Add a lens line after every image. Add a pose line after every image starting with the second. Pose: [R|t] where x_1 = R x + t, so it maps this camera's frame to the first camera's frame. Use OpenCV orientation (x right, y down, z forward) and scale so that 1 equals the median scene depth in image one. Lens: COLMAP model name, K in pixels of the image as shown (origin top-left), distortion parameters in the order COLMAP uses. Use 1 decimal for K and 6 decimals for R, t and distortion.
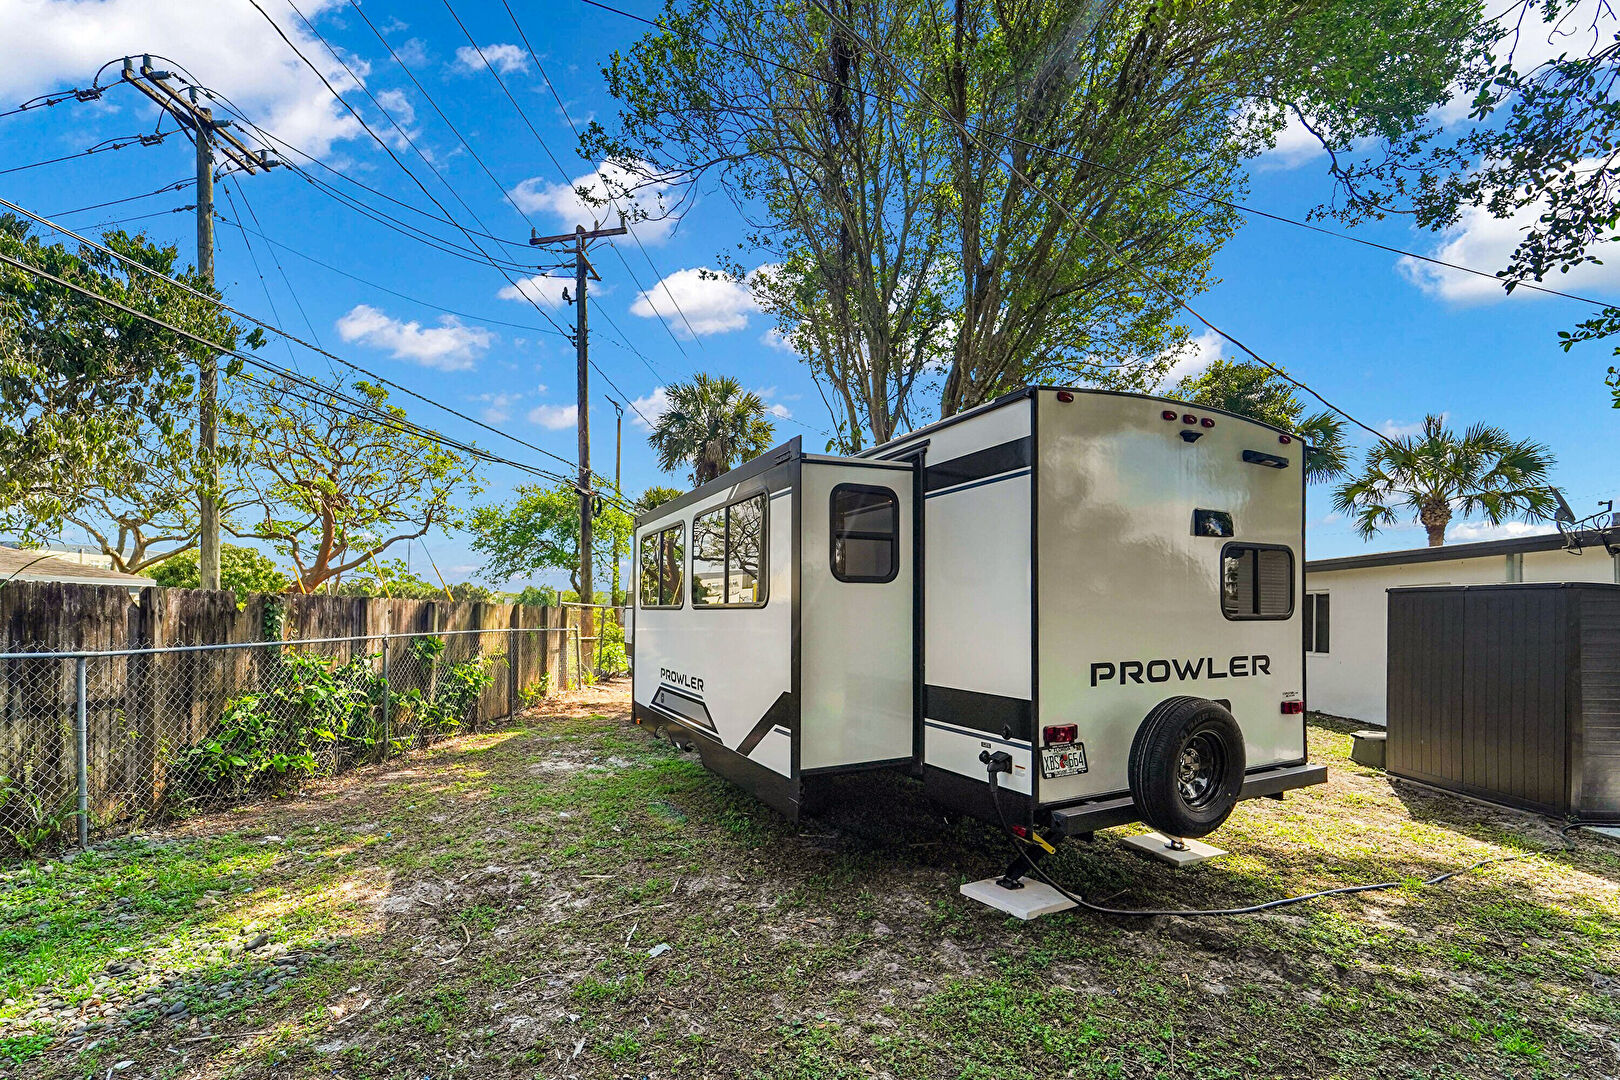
lens RADIAL K [[670.4, 0, 788.9], [0, 670.4, 590.7], [0, 0, 1]] dist [0.004492, -0.000810]
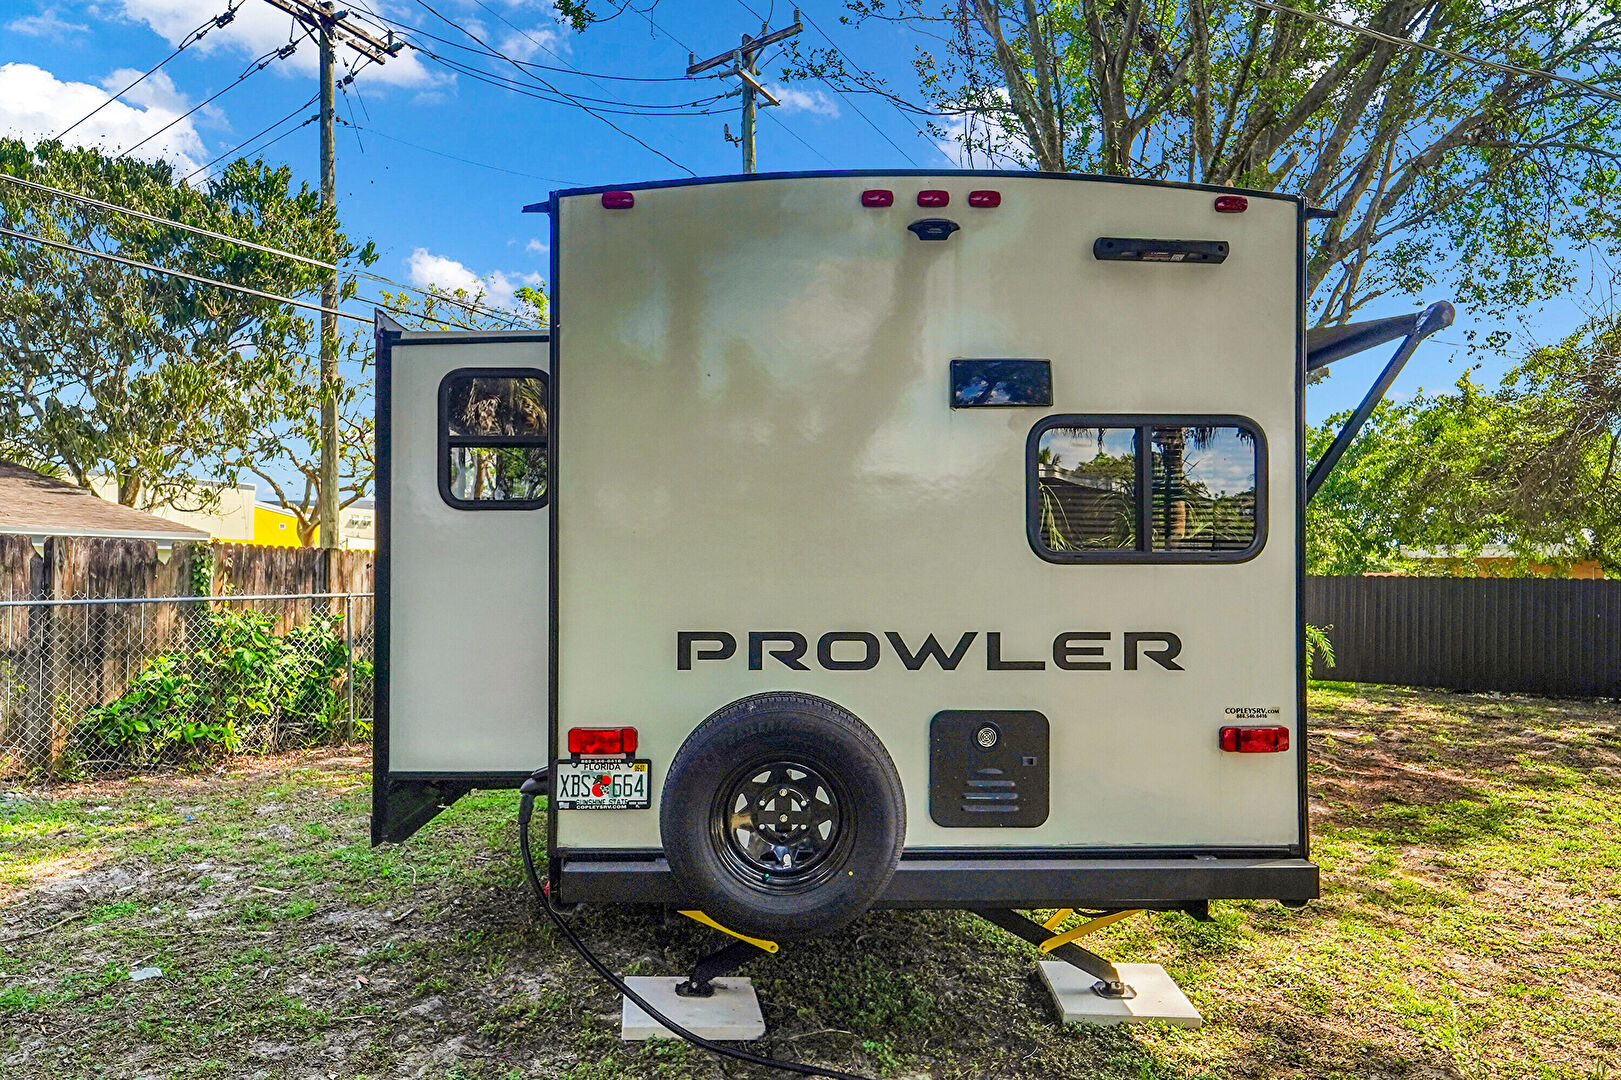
lens RADIAL K [[1008.1, 0, 810.1], [0, 1008.1, 544.0], [0, 0, 1]] dist [0.003510, 0.003909]
pose [[0.904773, -0.011757, -0.425732, 0.630824], [0.011175, 0.999930, -0.003864, 0.022864], [0.425748, -0.001261, 0.904841, 0.151398]]
